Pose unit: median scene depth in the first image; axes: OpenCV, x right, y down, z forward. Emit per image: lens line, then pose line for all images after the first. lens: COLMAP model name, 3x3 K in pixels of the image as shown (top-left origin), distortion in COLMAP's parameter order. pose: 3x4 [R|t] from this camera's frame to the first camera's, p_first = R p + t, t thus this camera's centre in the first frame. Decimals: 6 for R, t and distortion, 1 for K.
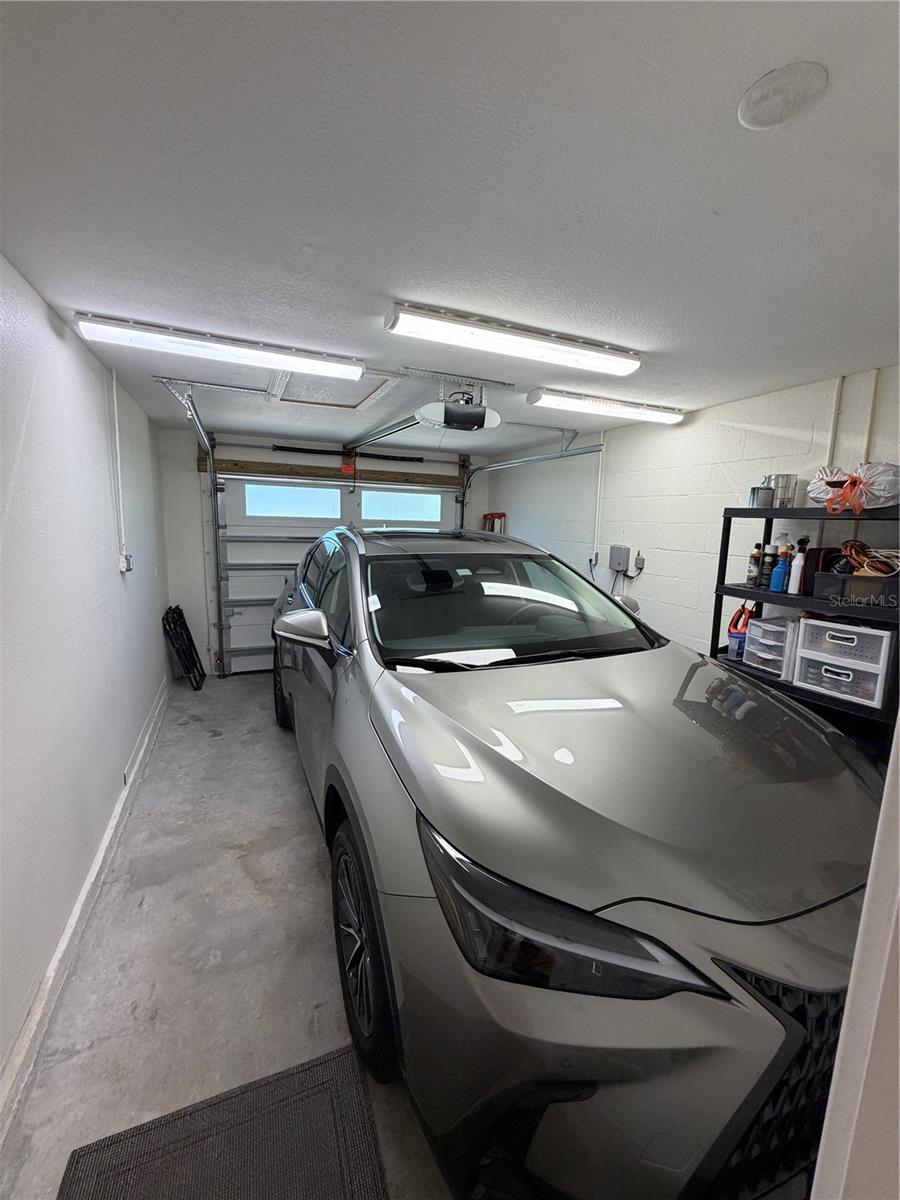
lens RADIAL K [[478.5, 0, 453.6], [0, 478.5, 591.7], [0, 0, 1]] dist [0.000374, -0.000526]
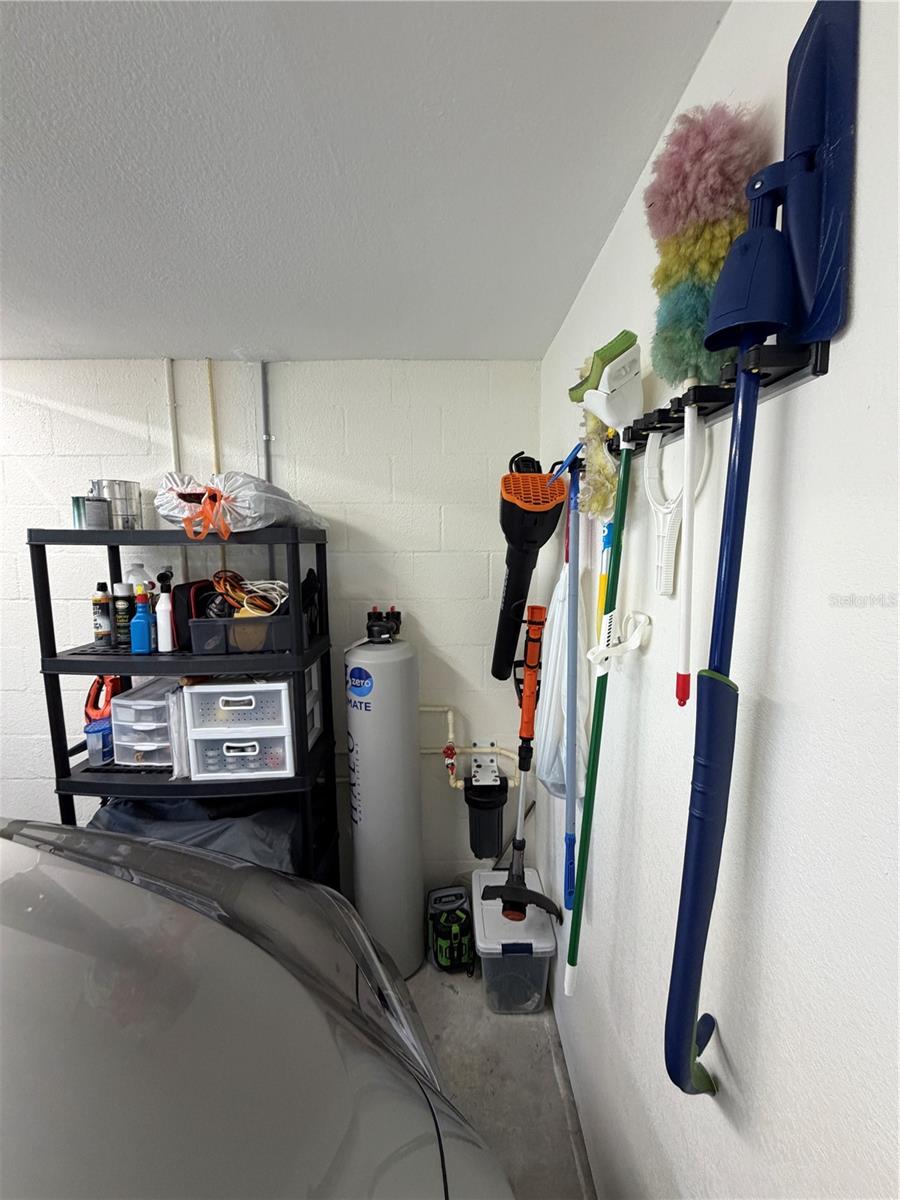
lens RADIAL K [[478.5, 0, 453.3], [0, 478.5, 598.6], [0, 0, 1]] dist [0.000374, -0.000526]
pose [[0.396361, -0.135774, 0.908000, 0.249387], [0.149849, 0.985309, 0.081922, -0.066631], [-0.905783, 0.103592, 0.410883, 0.321773]]
